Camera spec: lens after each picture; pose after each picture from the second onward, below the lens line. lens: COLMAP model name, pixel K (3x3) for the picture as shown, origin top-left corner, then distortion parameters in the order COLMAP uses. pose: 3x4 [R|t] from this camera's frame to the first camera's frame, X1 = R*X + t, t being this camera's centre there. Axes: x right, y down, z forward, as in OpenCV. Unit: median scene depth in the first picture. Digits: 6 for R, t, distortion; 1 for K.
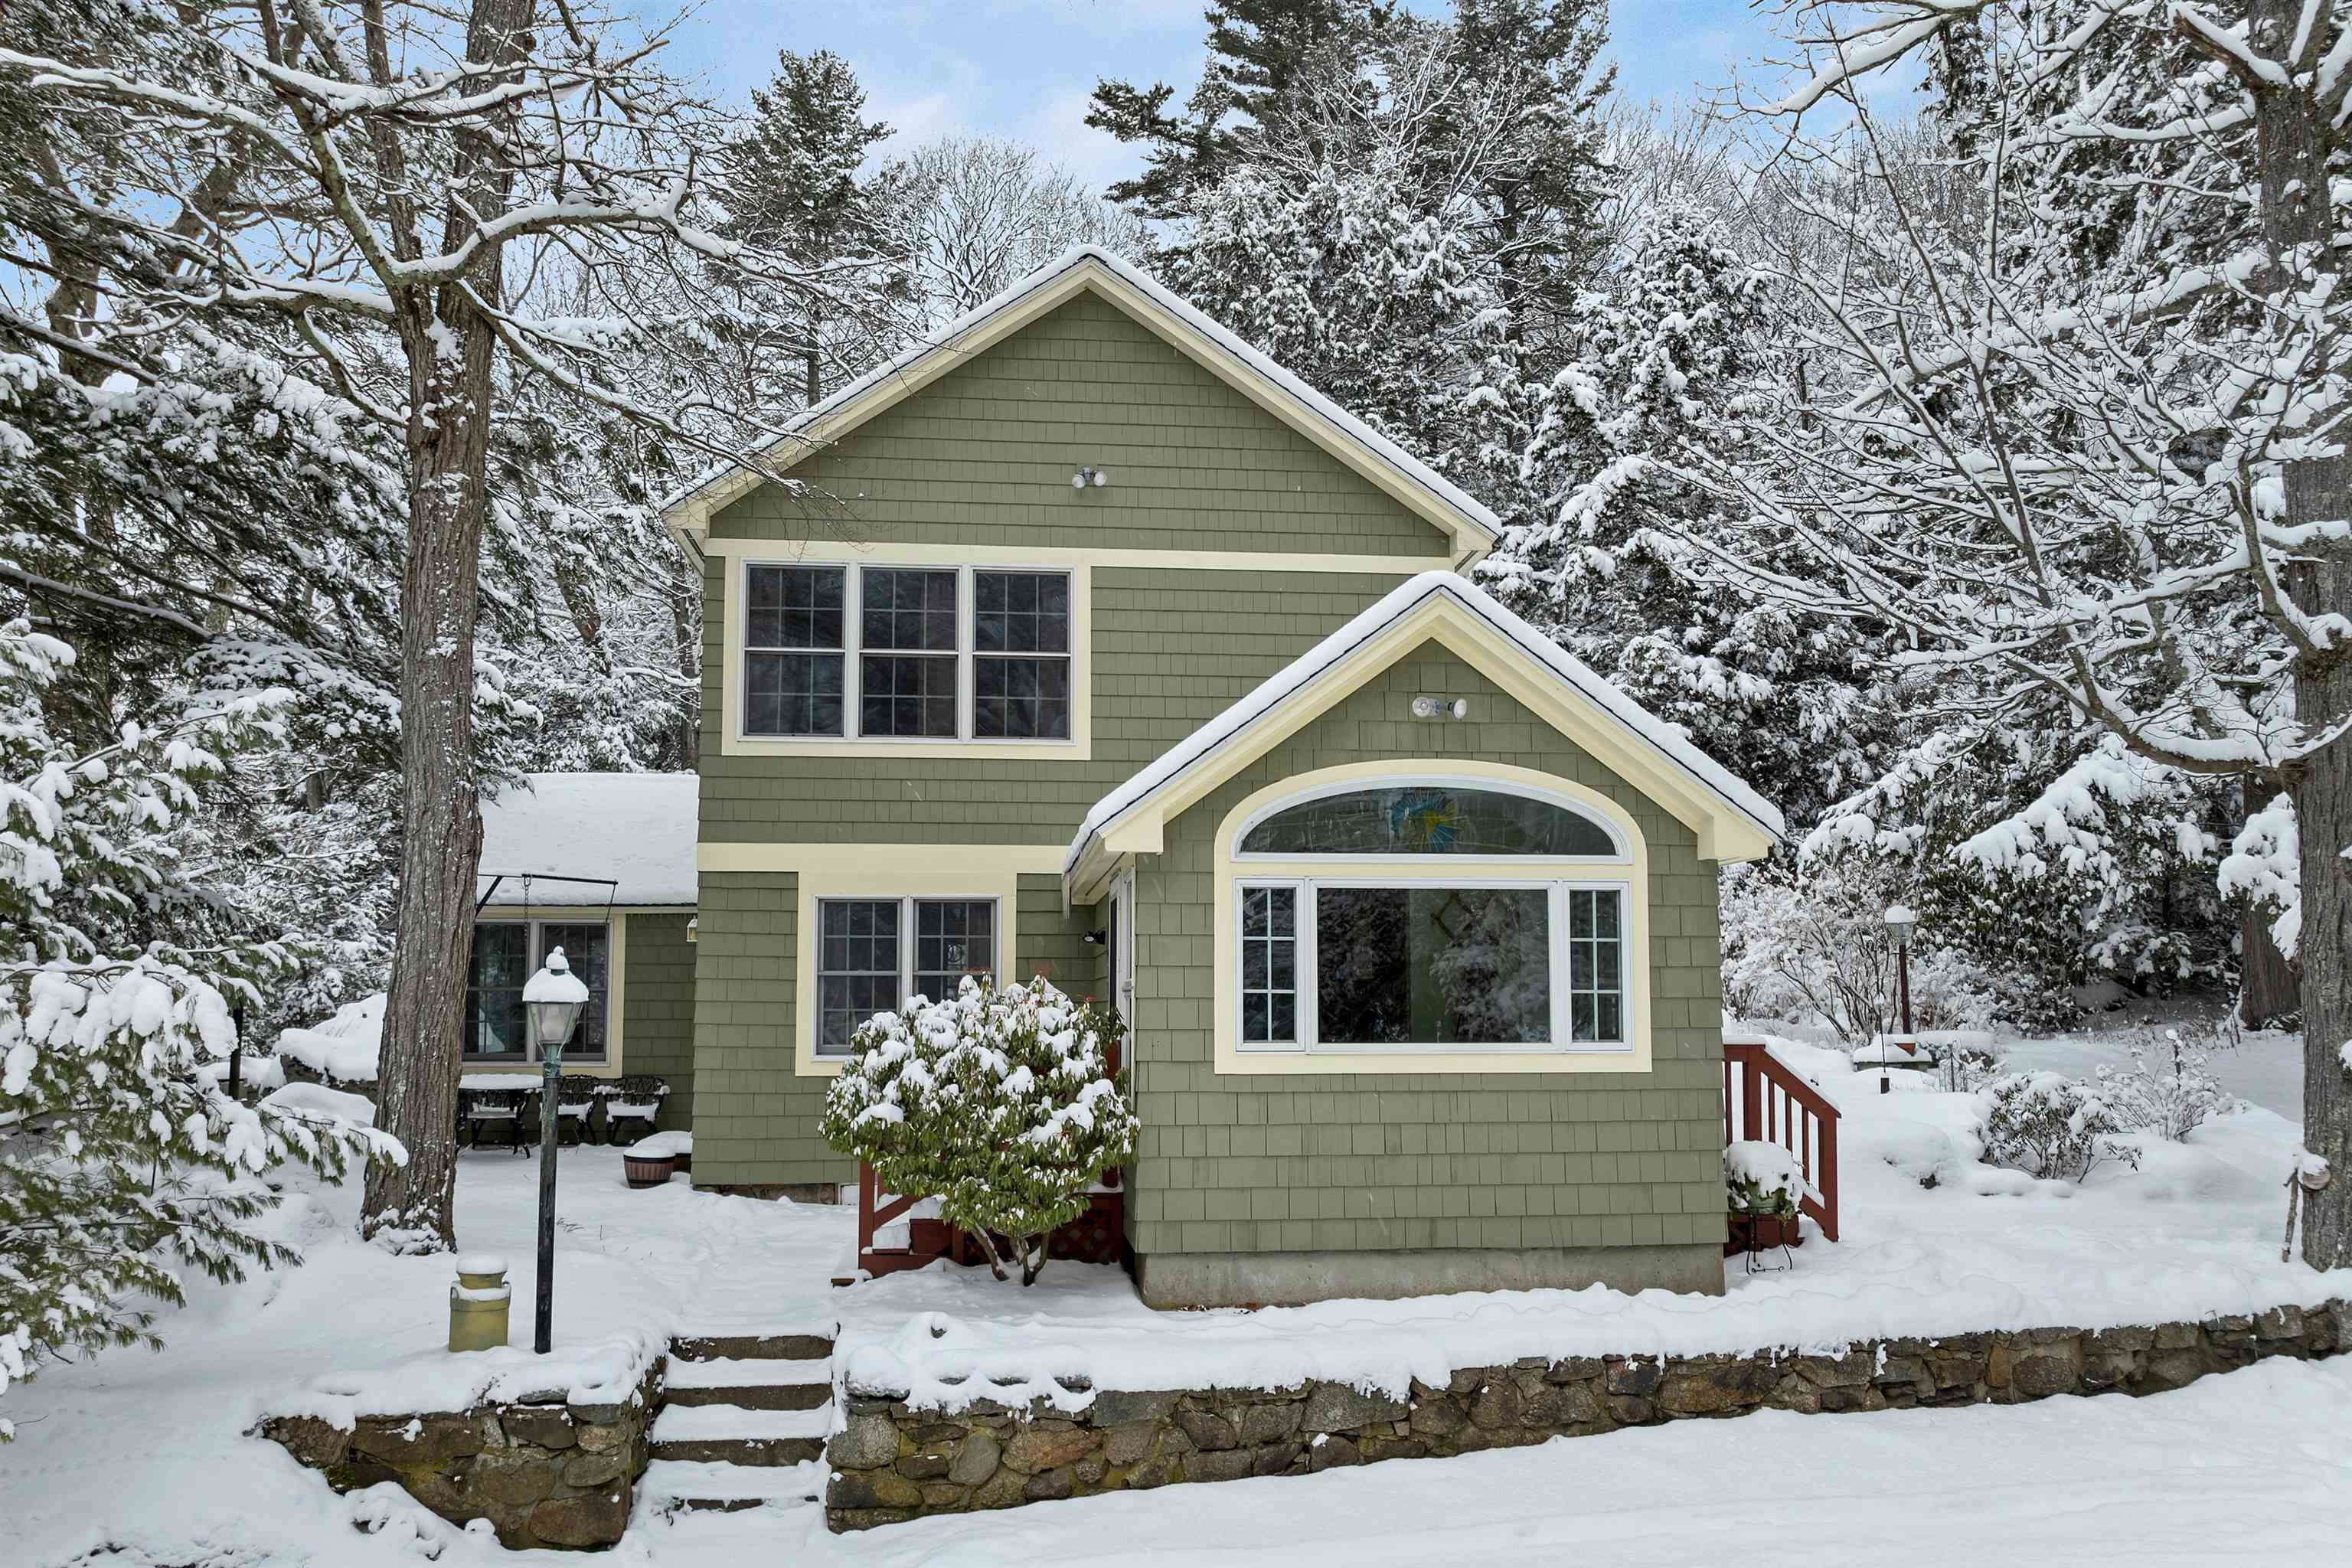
lens RADIAL K [[1784.3, 0, 1180.9], [0, 1784.3, 786.3], [0, 0, 1]] dist [-0.044732, 0.006656]
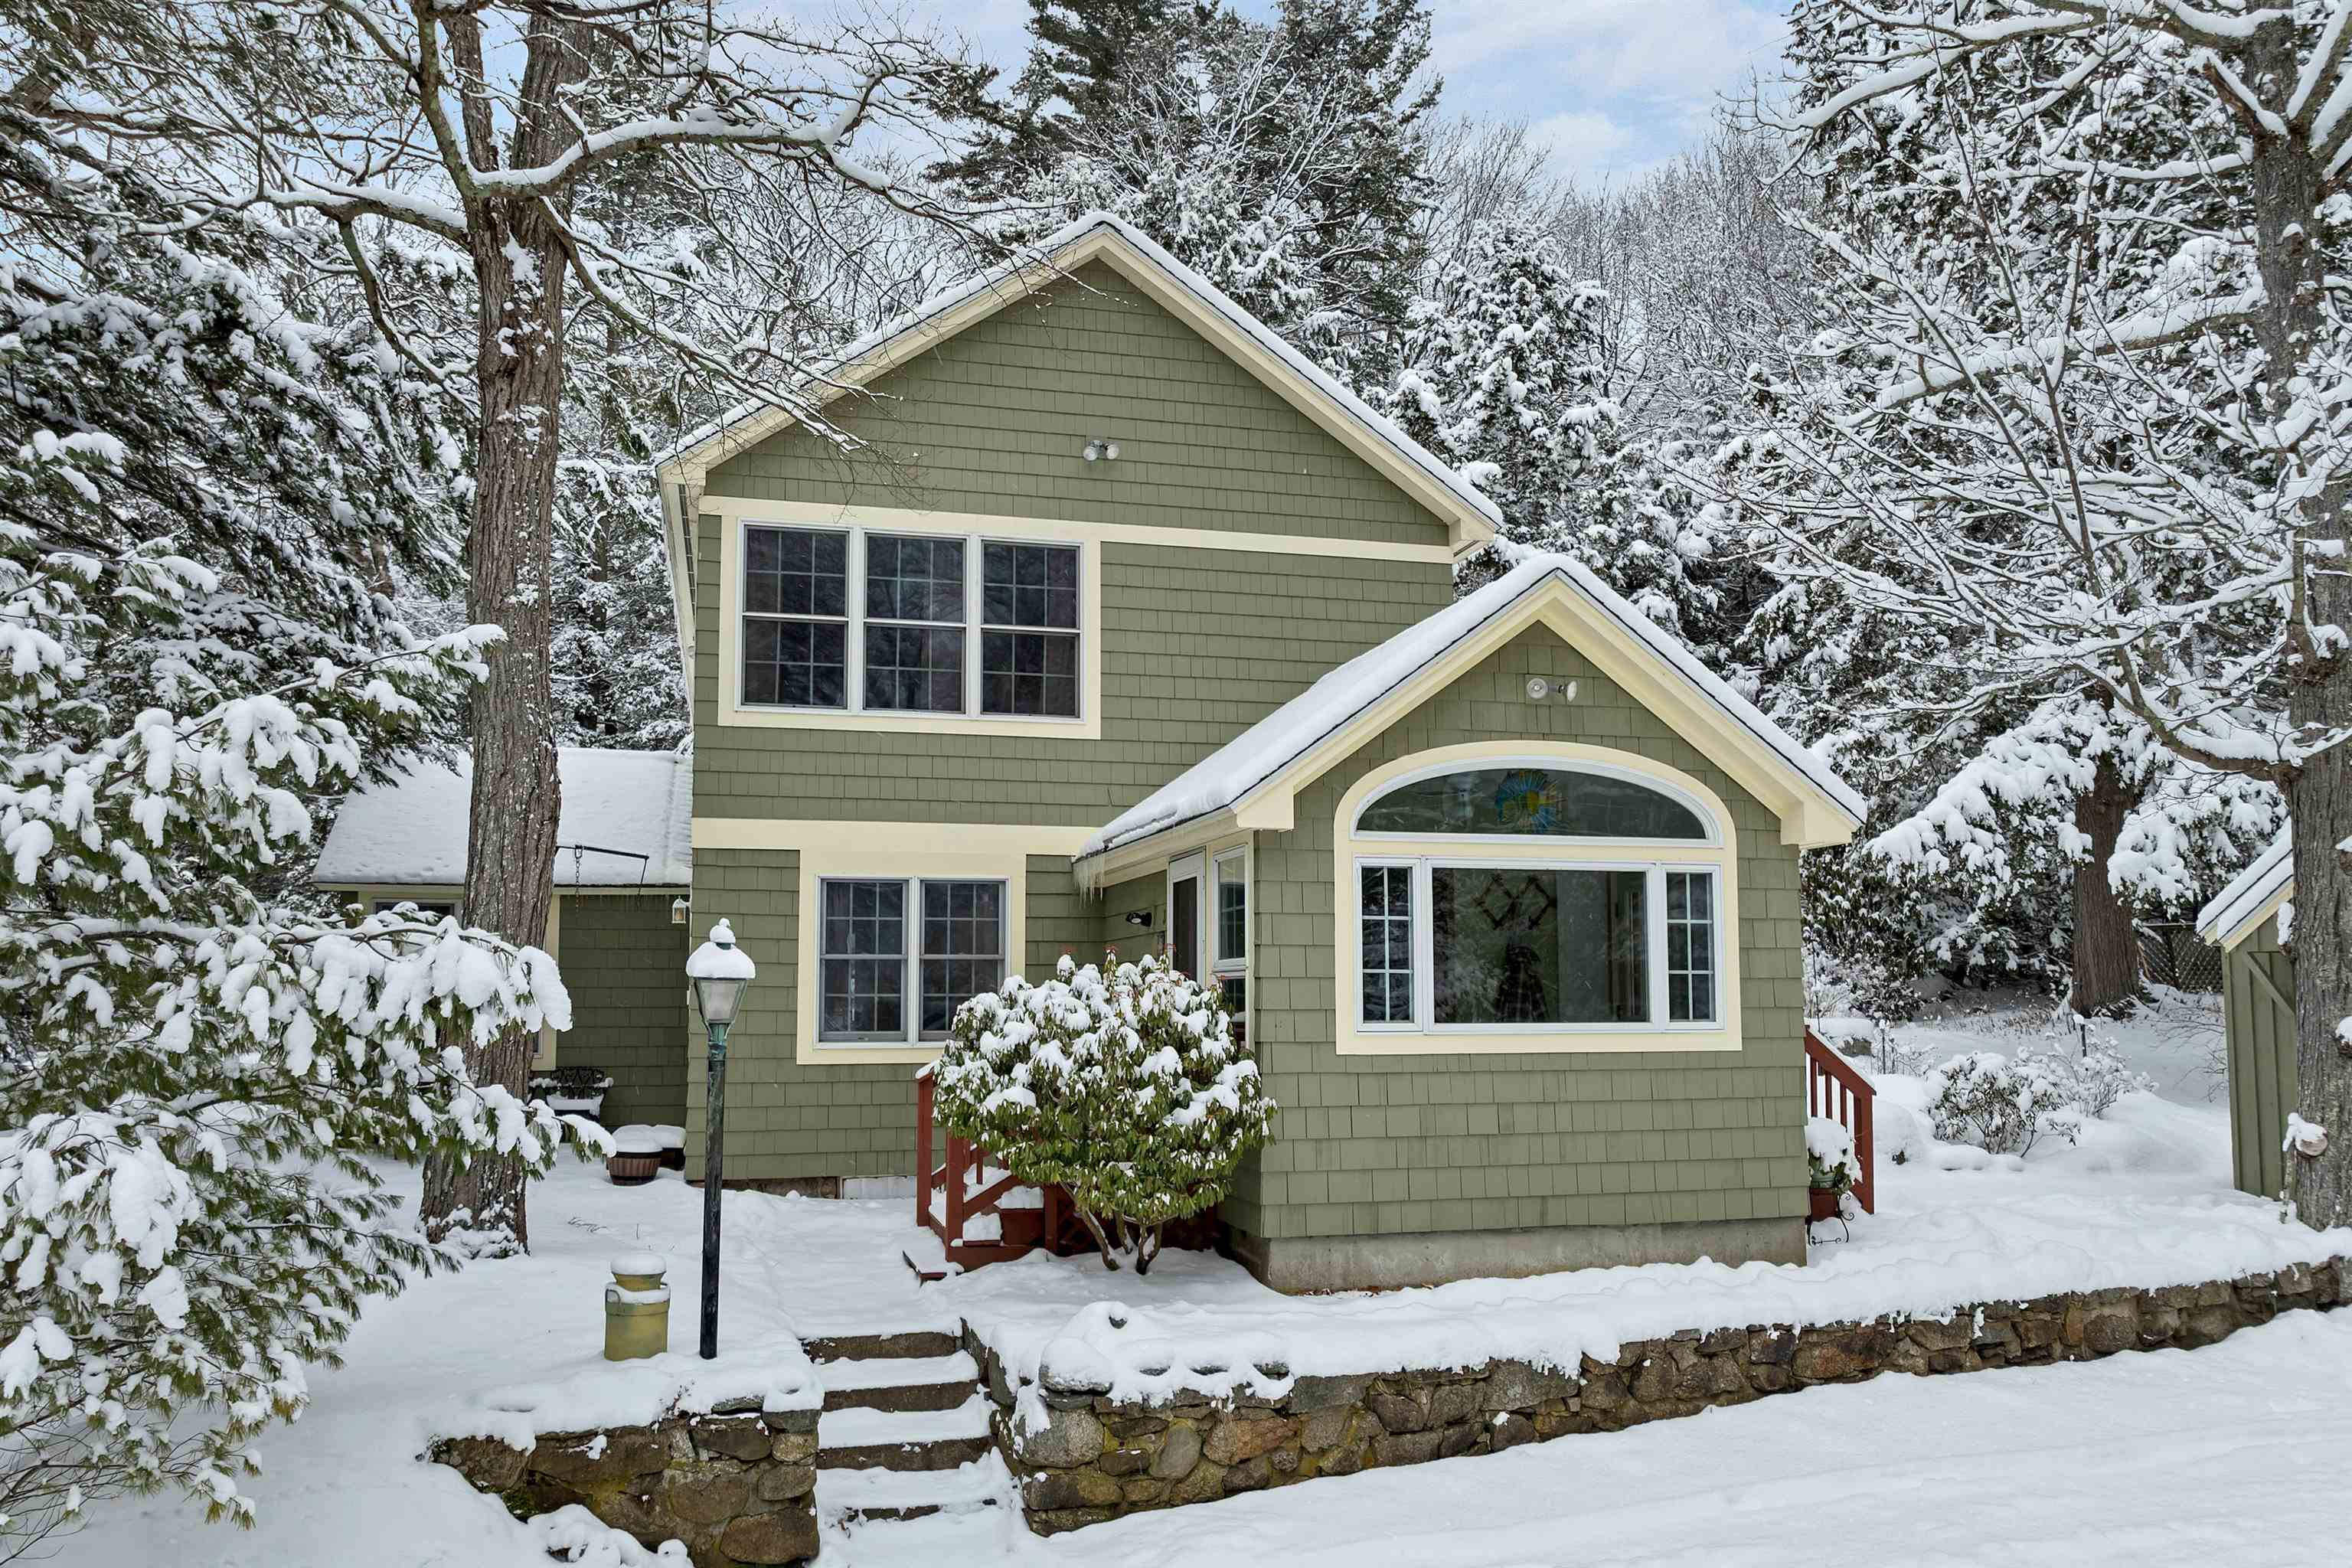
lens RADIAL K [[1784.3, 0, 1168.3], [0, 1784.3, 789.2], [0, 0, 1]] dist [-0.044732, 0.006656]
pose [[0.987709, 0.017277, 0.155345, -0.220262], [-0.017594, 0.999845, 0.000668, 0.014983], [-0.155309, -0.003392, 0.987860, 0.039769]]
